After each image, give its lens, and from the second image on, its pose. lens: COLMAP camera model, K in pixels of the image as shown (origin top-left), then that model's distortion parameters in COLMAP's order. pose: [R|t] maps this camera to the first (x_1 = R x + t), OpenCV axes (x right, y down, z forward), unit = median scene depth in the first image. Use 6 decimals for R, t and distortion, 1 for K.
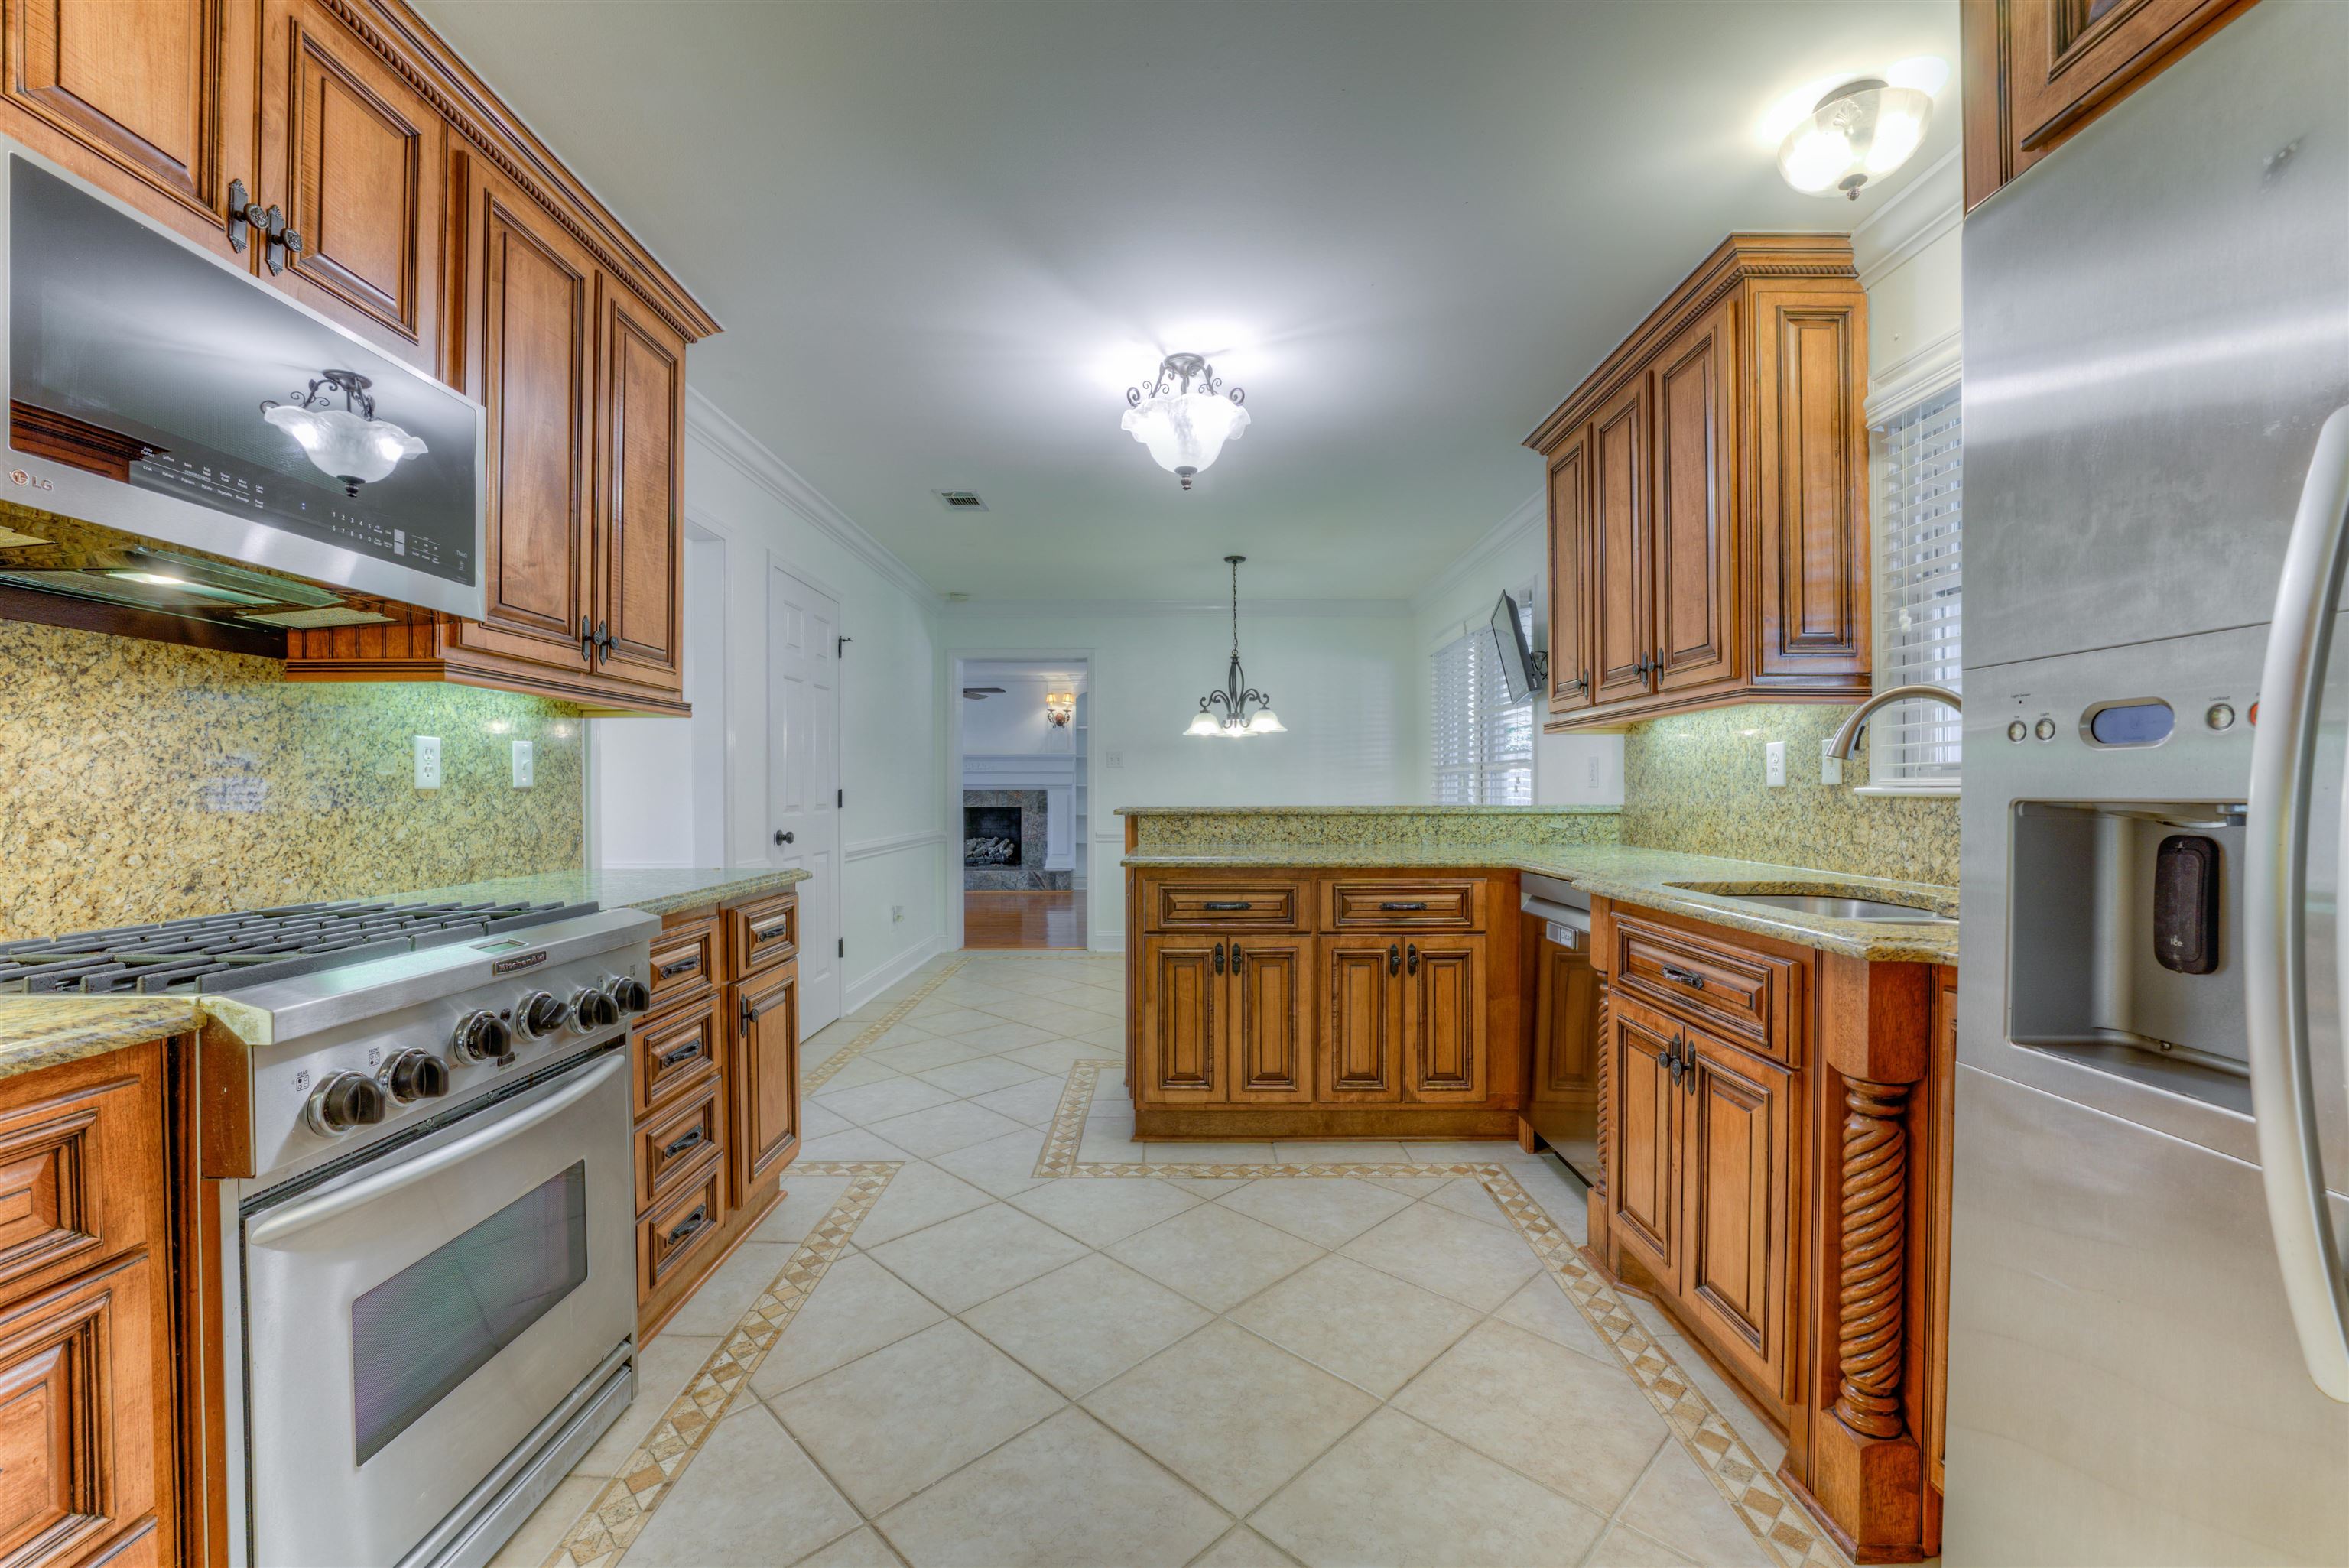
lens RADIAL K [[943.0, 0, 1174.5], [0, 943.0, 784.0], [0, 0, 1]] dist [-0.014887, 0.000070]
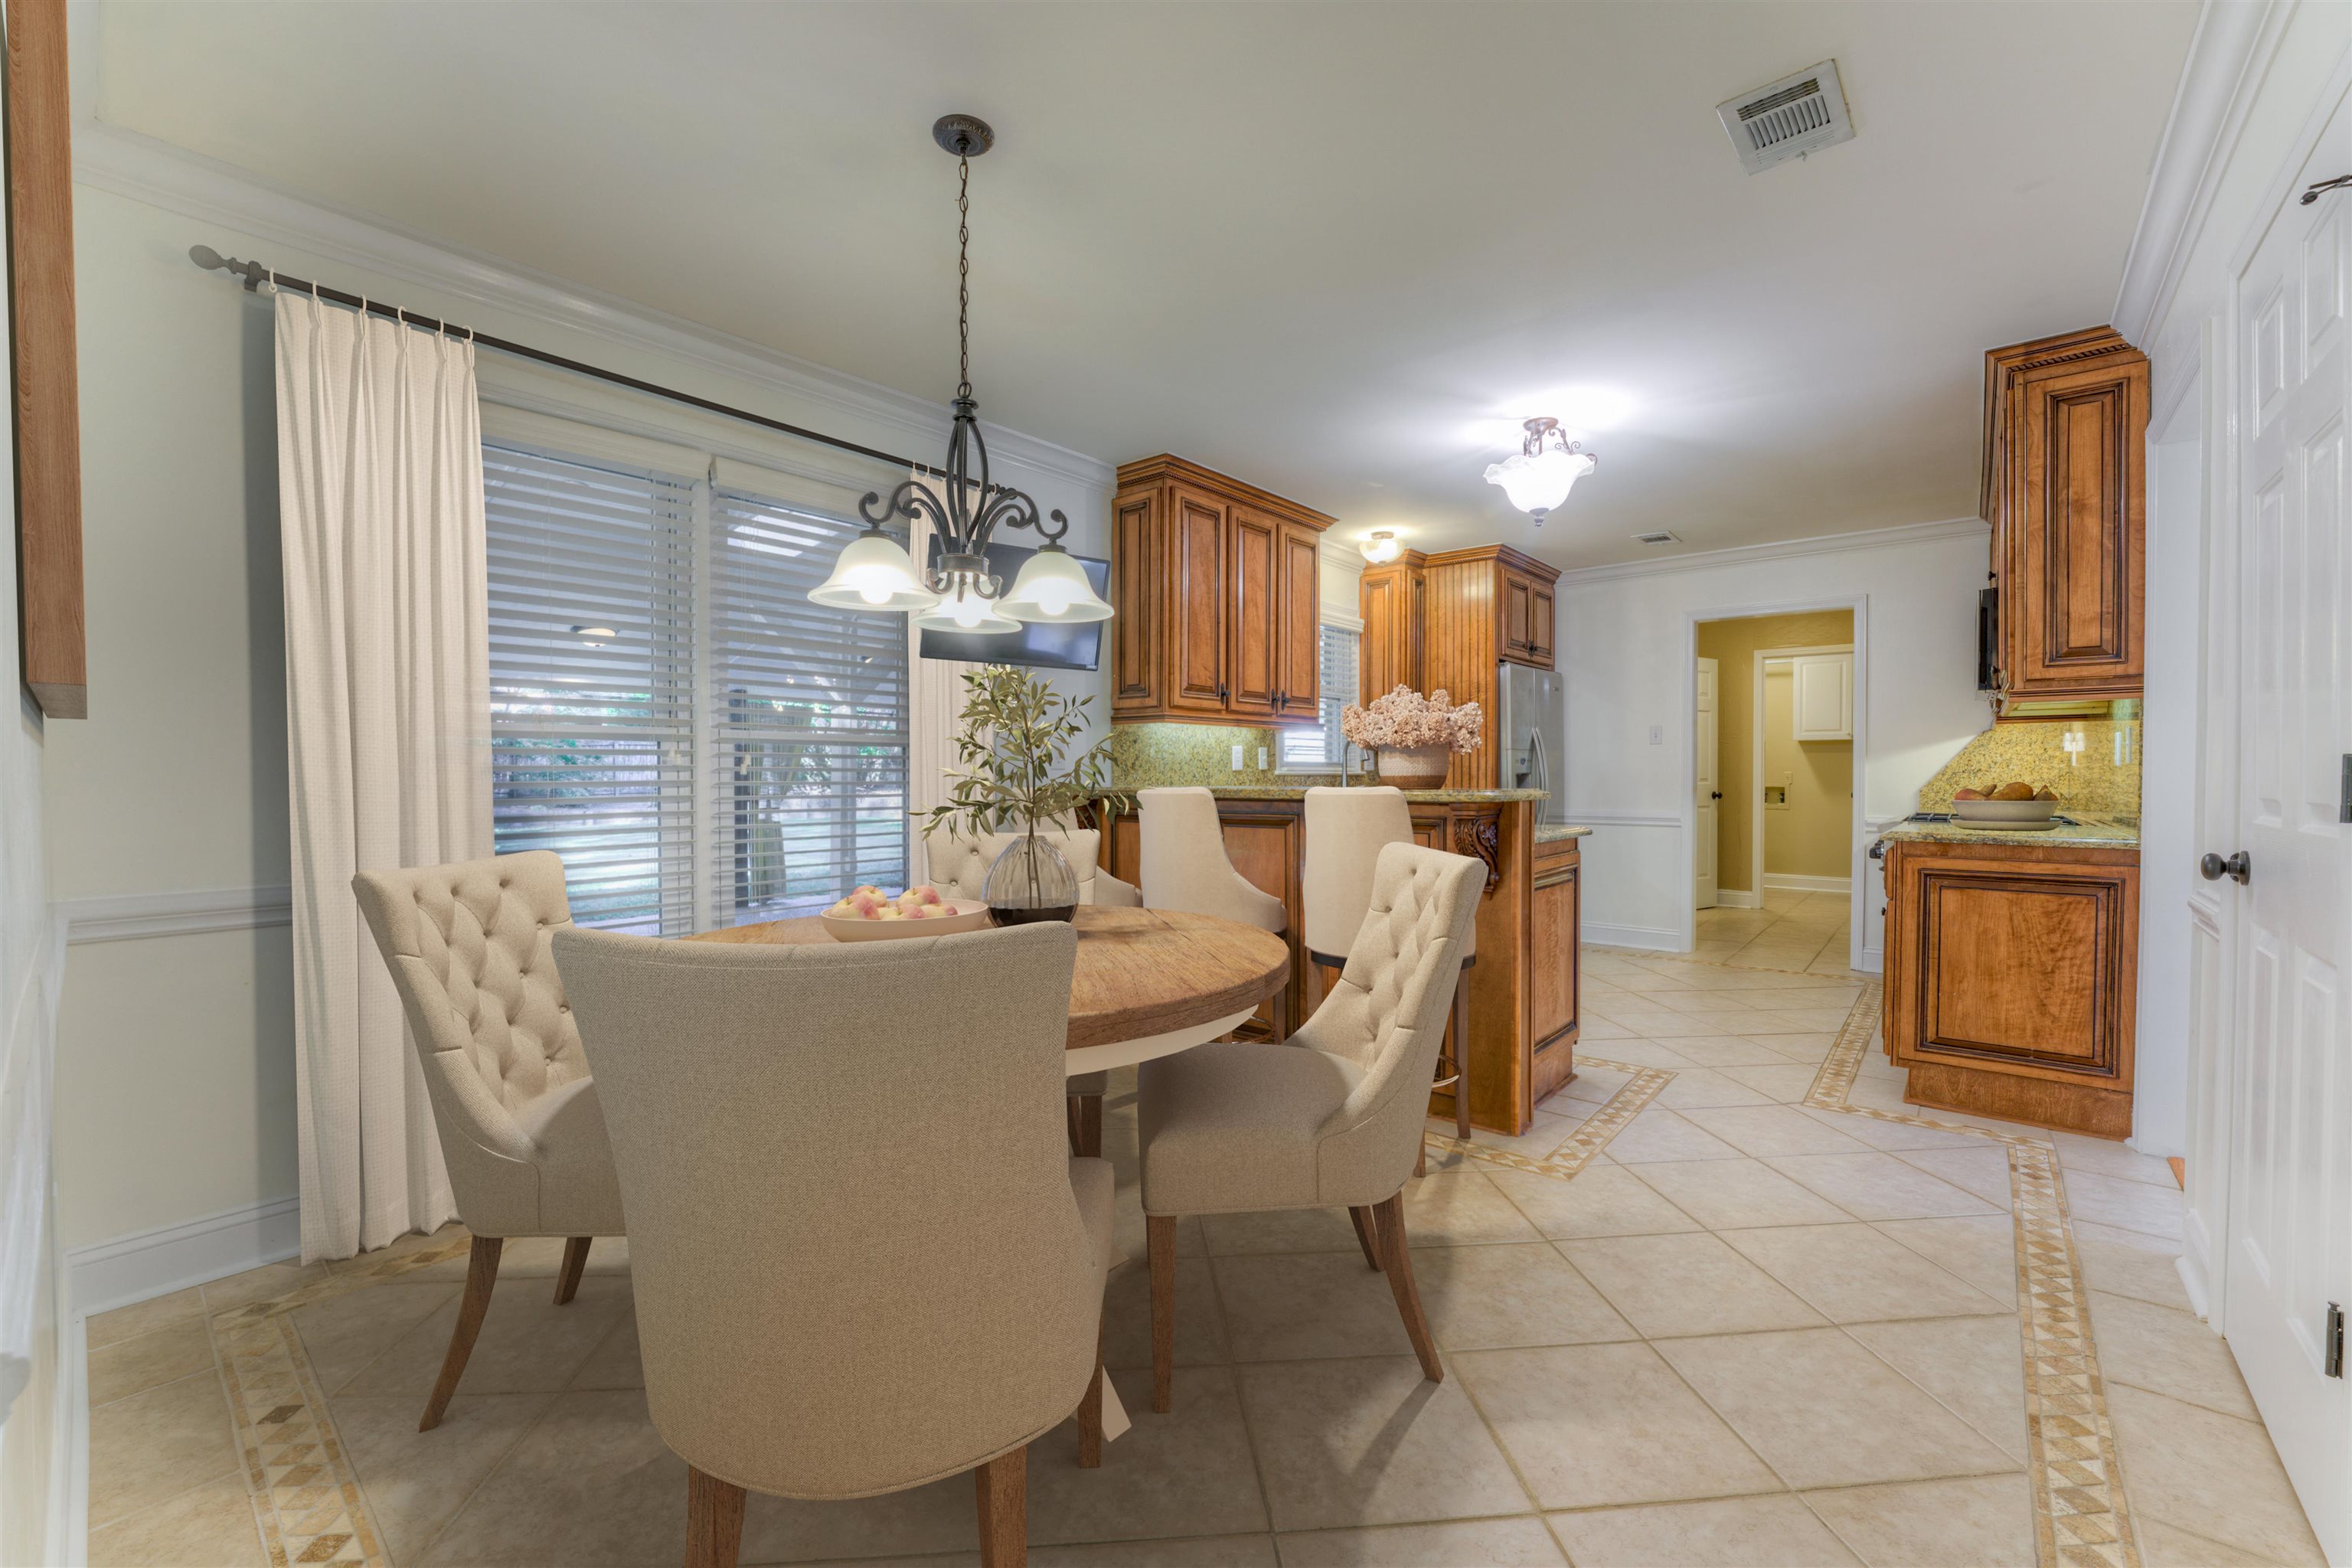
lens RADIAL K [[944.3, 0, 1176.0], [0, 944.3, 784.0], [0, 0, 1]] dist [-0.014887, 0.000070]
pose [[-0.758473, -0.003170, 0.651697, -0.240509], [-0.001550, 0.999994, 0.003060, 0.011850], [-0.651703, 0.001311, -0.758474, 1.249903]]
